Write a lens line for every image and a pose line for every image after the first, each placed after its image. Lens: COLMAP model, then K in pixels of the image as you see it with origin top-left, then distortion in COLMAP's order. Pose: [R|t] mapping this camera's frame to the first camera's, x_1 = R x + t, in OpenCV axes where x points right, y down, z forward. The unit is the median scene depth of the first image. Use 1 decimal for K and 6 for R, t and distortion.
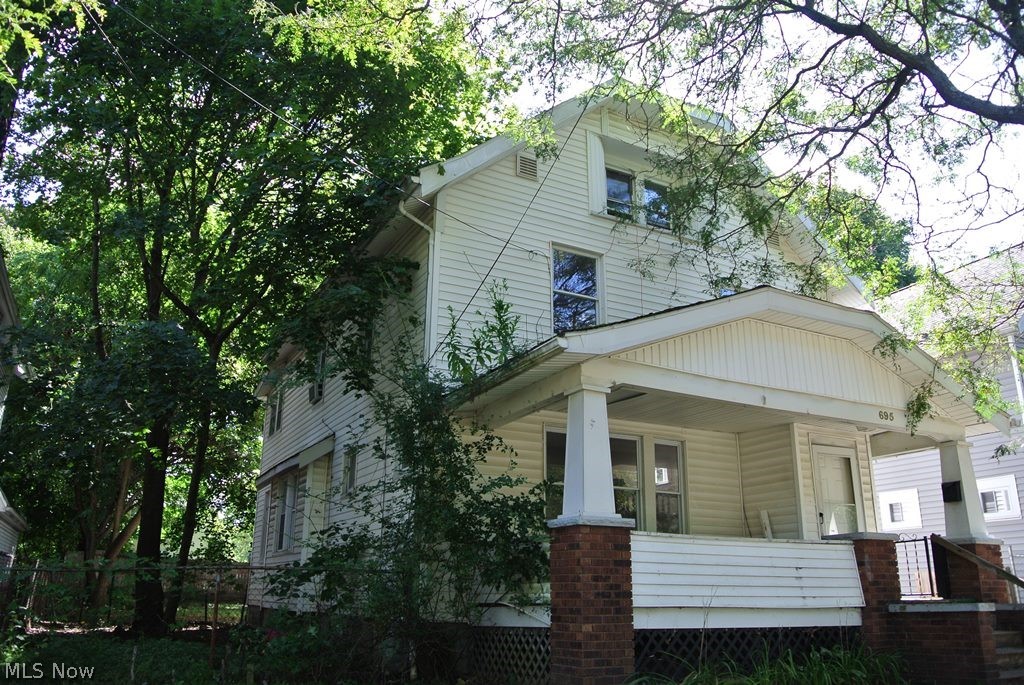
lens RADIAL K [[795.5, 0, 512.6], [0, 795.5, 342.2], [0, 0, 1]] dist [-0.078851, 0.033427]
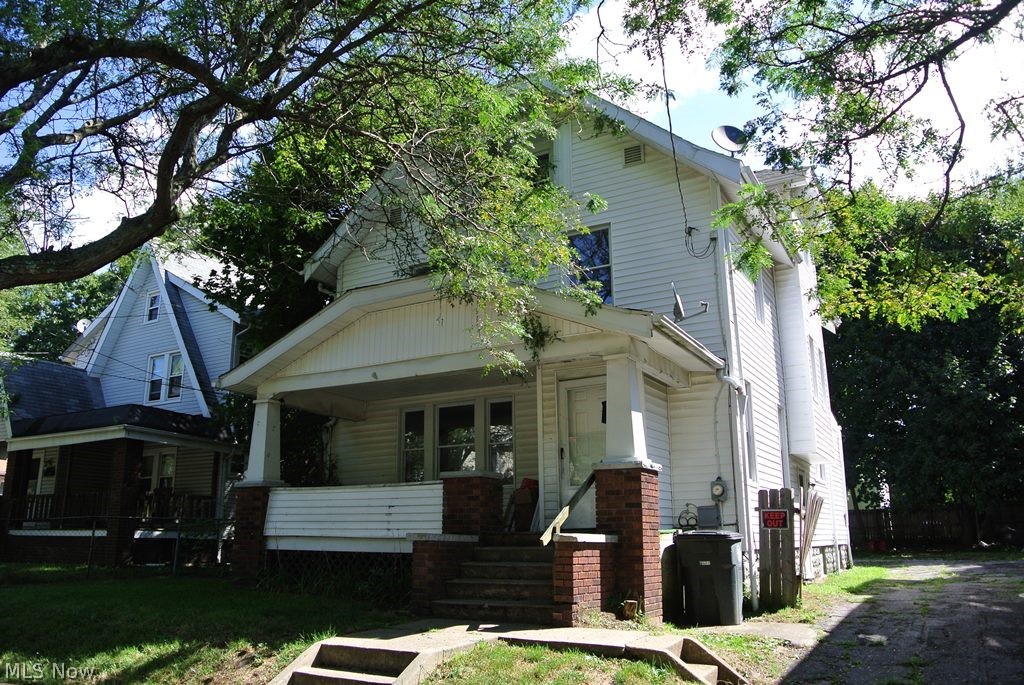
lens RADIAL K [[795.5, 0, 511.4], [0, 795.5, 342.4], [0, 0, 1]] dist [-0.078851, 0.033427]
pose [[0.522870, -0.217409, -0.824221, 1.588144], [0.266783, 0.960088, -0.084005, 0.199172], [0.809589, -0.175965, 0.560002, 0.507620]]
